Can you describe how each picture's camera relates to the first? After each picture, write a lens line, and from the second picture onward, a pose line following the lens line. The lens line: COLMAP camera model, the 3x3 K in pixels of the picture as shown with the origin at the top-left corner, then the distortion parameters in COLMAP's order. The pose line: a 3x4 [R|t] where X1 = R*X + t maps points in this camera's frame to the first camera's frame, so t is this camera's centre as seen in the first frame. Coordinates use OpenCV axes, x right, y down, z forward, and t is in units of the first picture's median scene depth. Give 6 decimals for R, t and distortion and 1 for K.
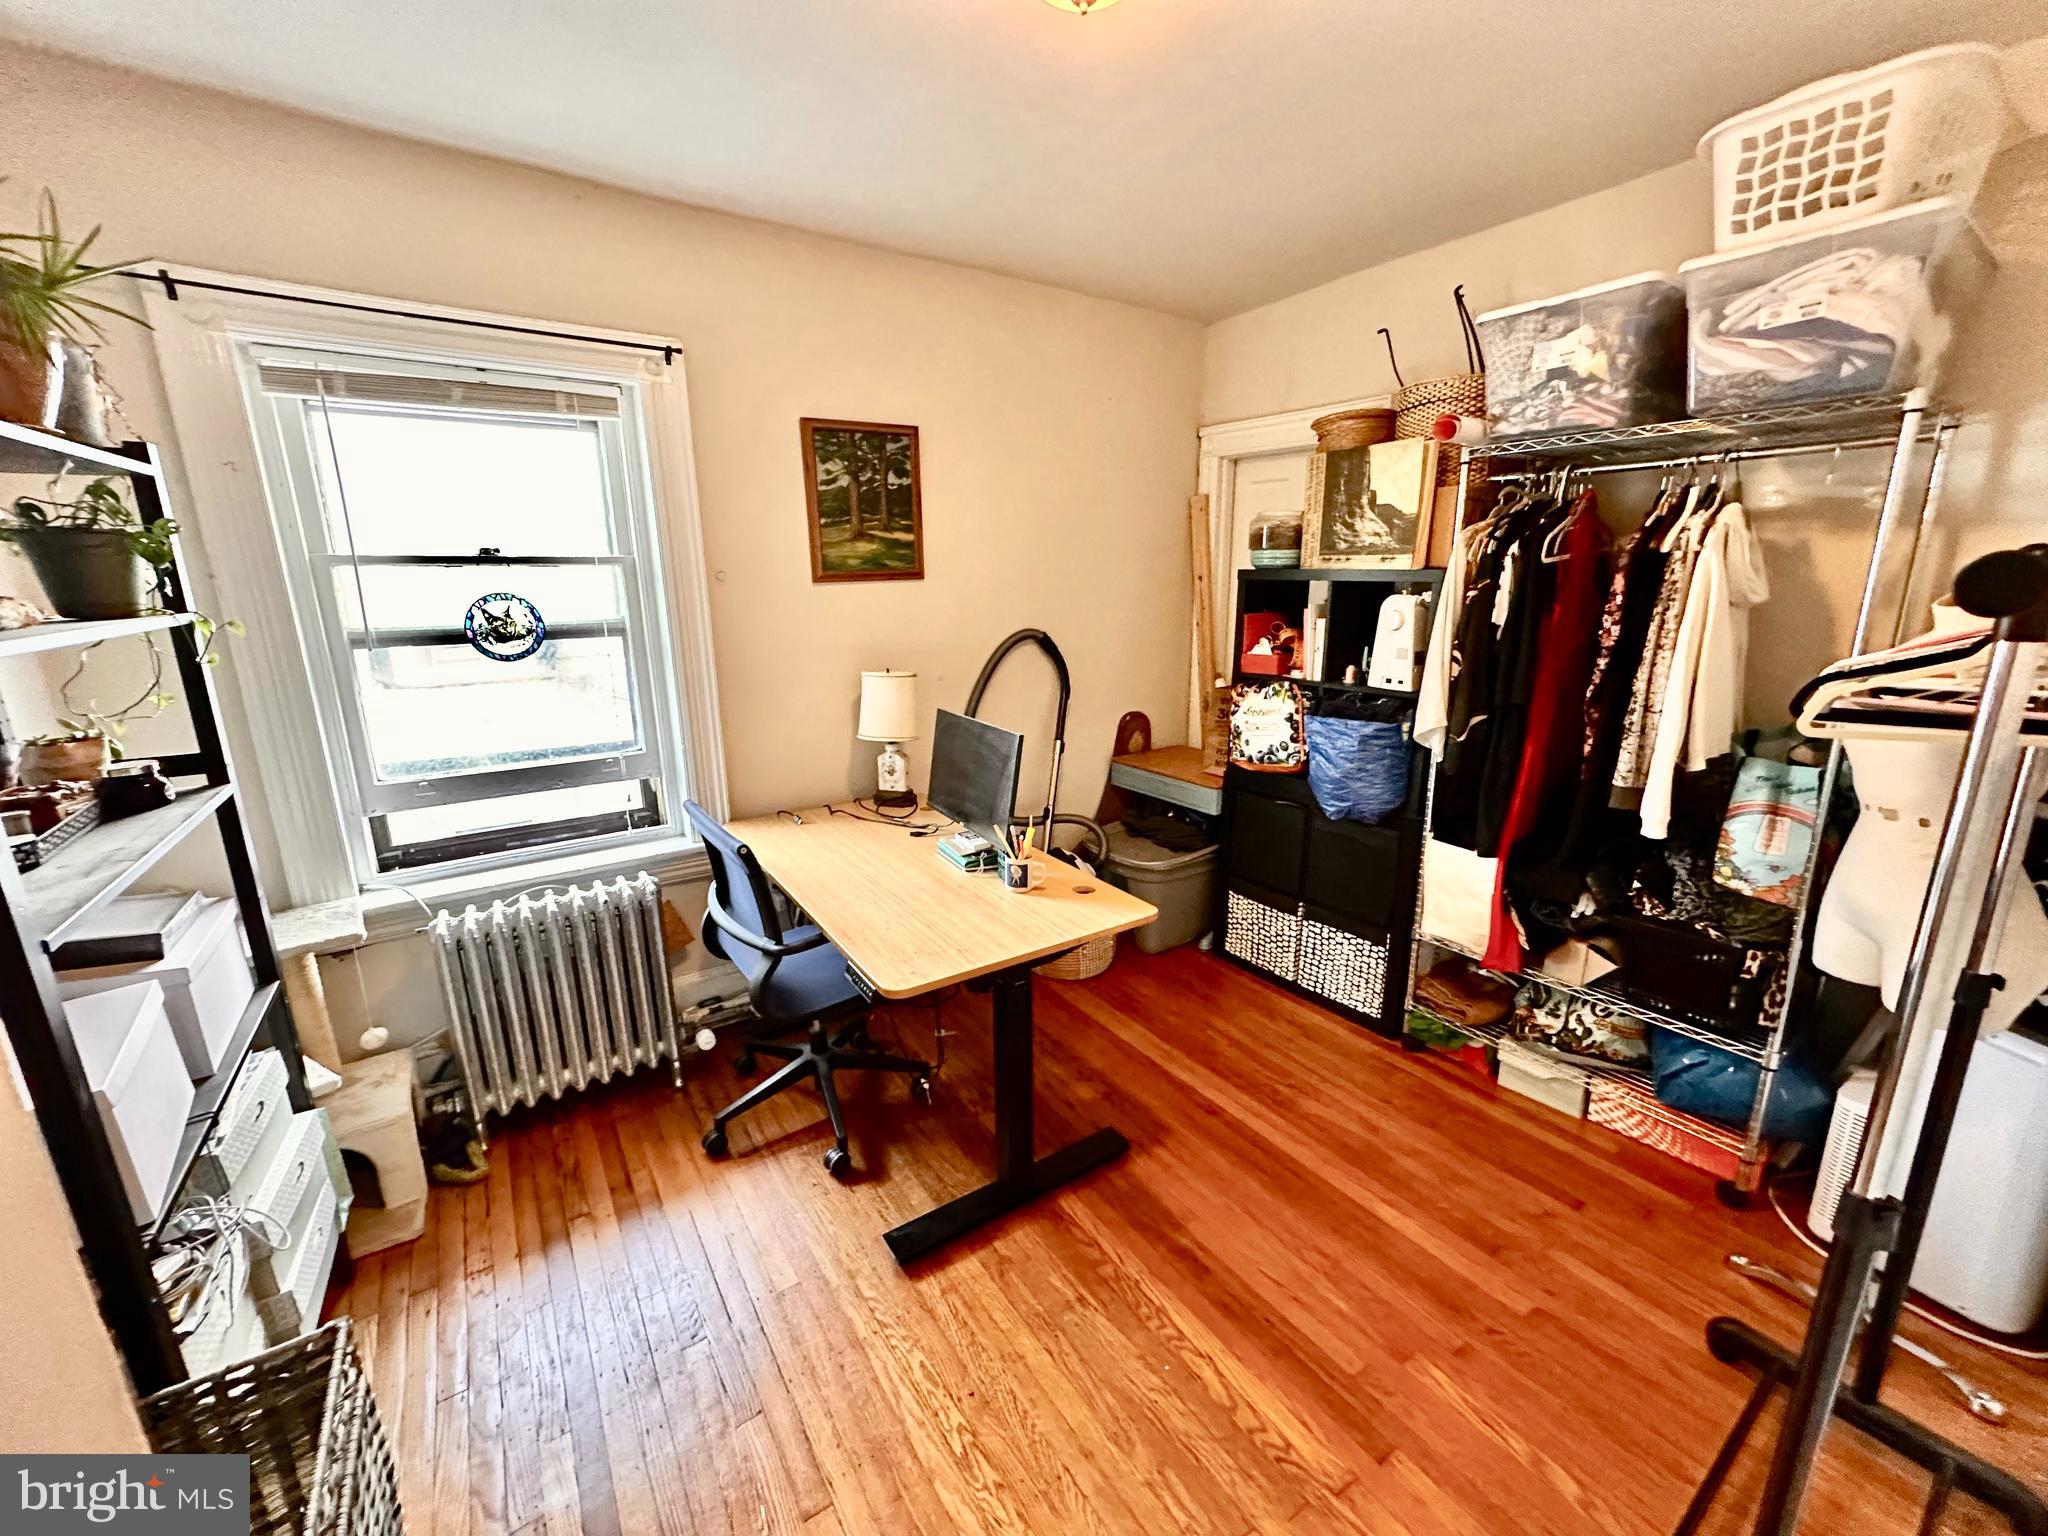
lens RADIAL K [[820.7, 0, 1023.9], [0, 820.7, 768.0], [0, 0, 1]] dist [0.003045, 0.000558]
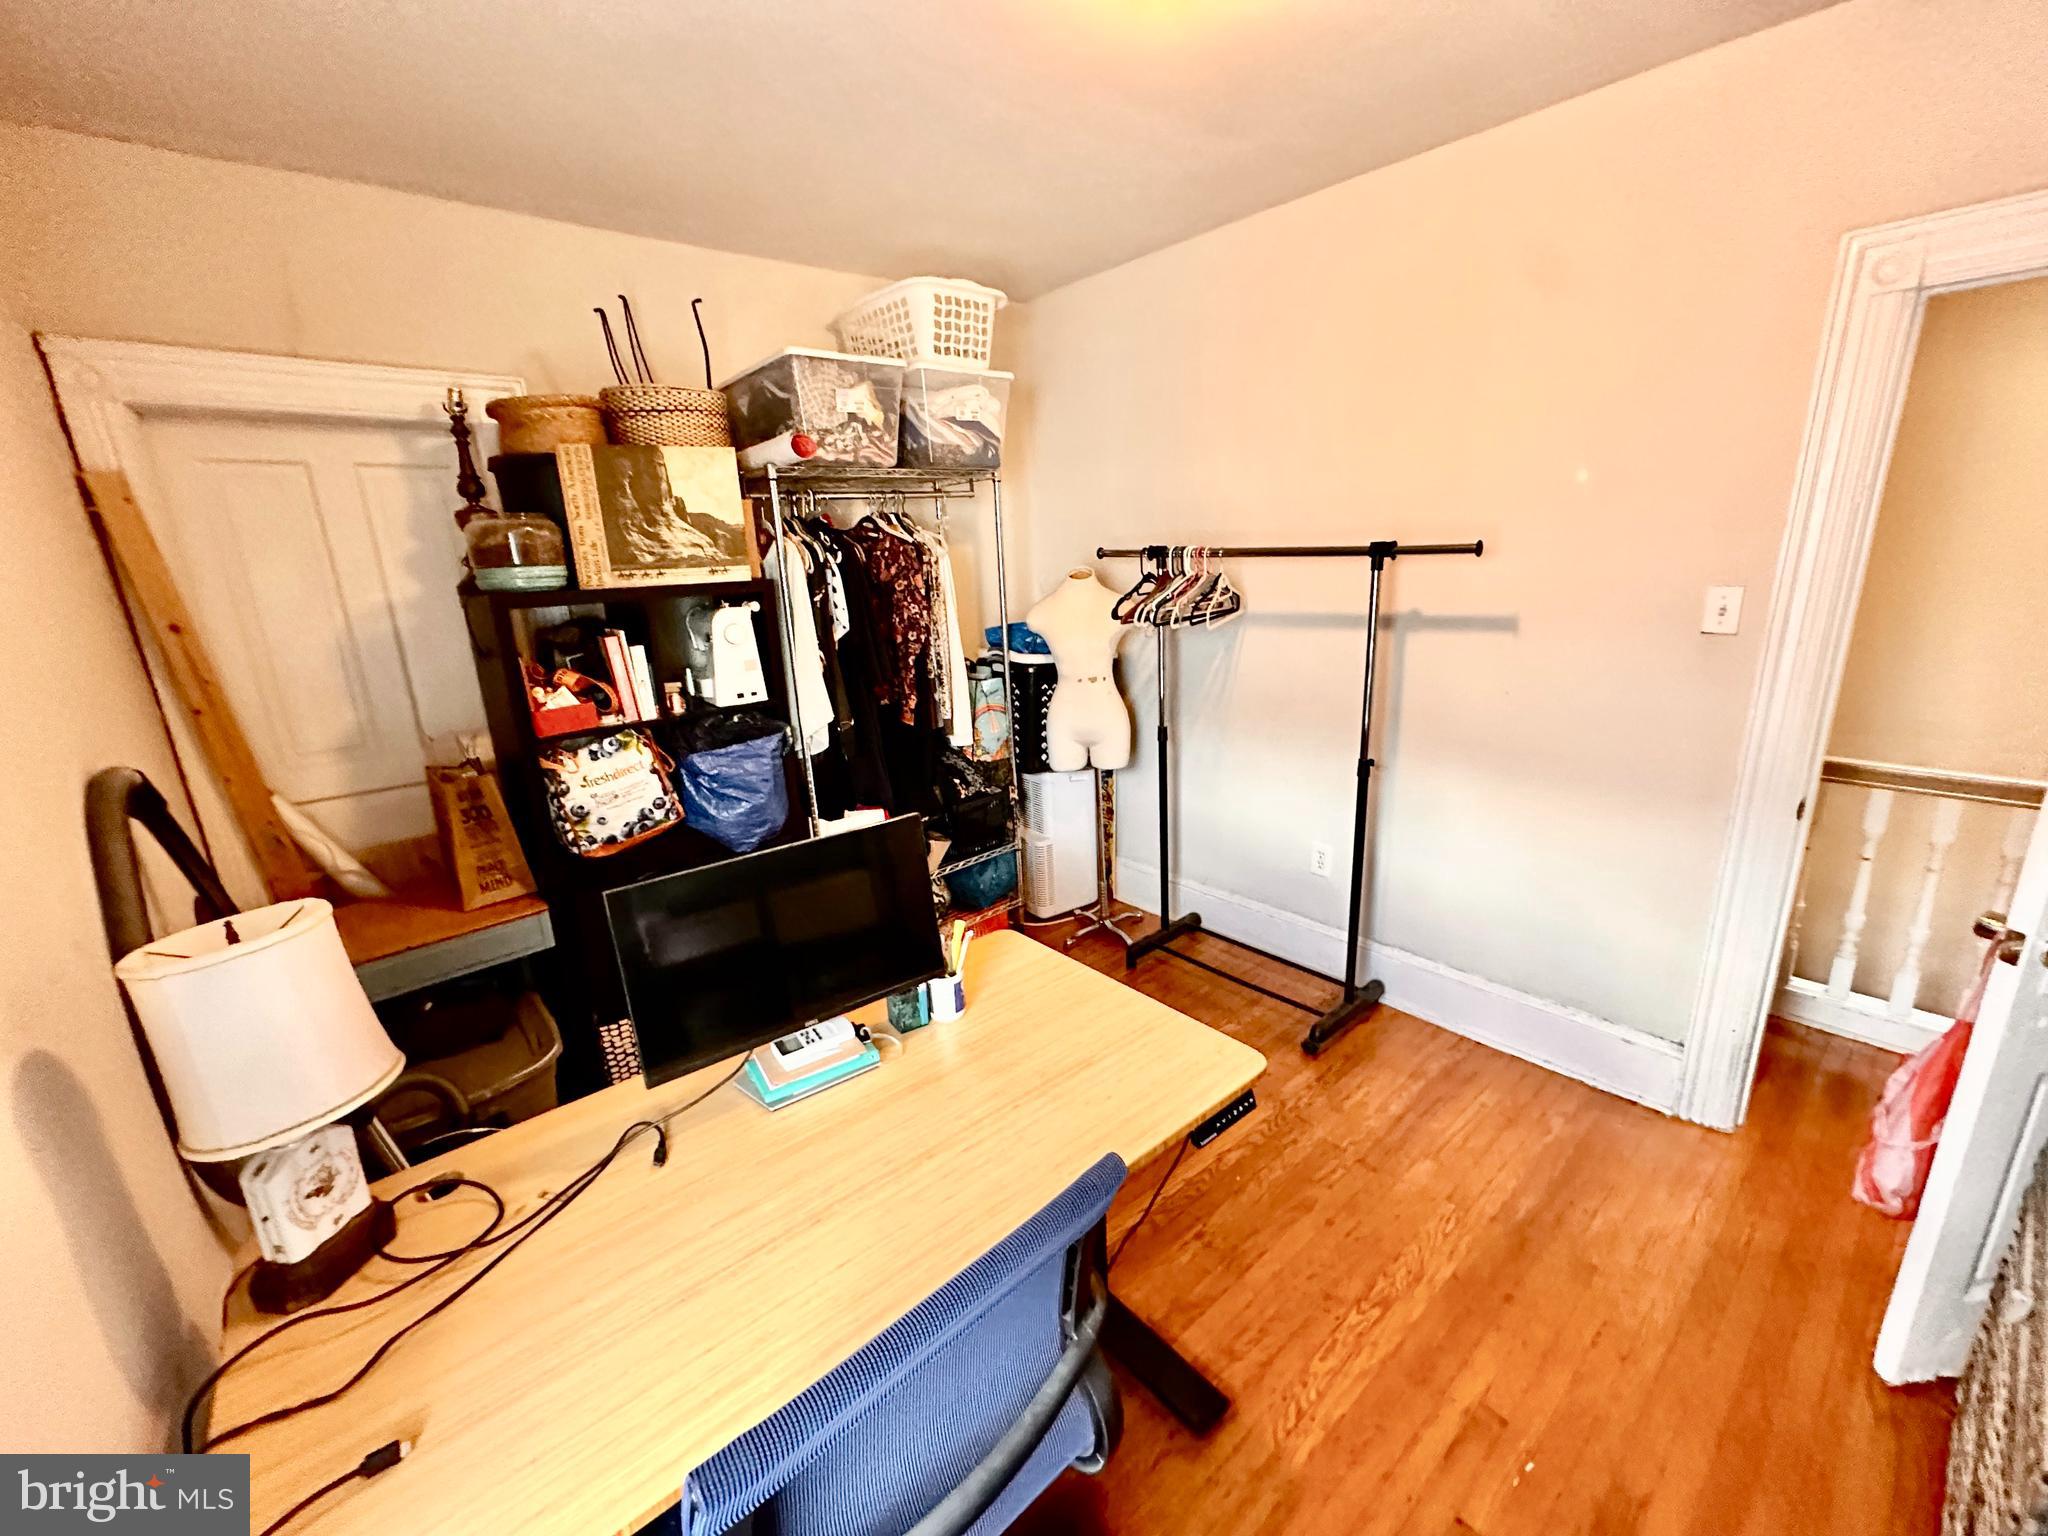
lens RADIAL K [[820.7, 0, 1018.9], [0, 820.7, 770.9], [0, 0, 1]] dist [0.003045, 0.000558]
pose [[-0.108345, -0.248863, 0.962460, -0.564397], [0.281148, 0.920963, 0.269782, -0.198554], [-0.953529, 0.299824, -0.029815, 0.759476]]
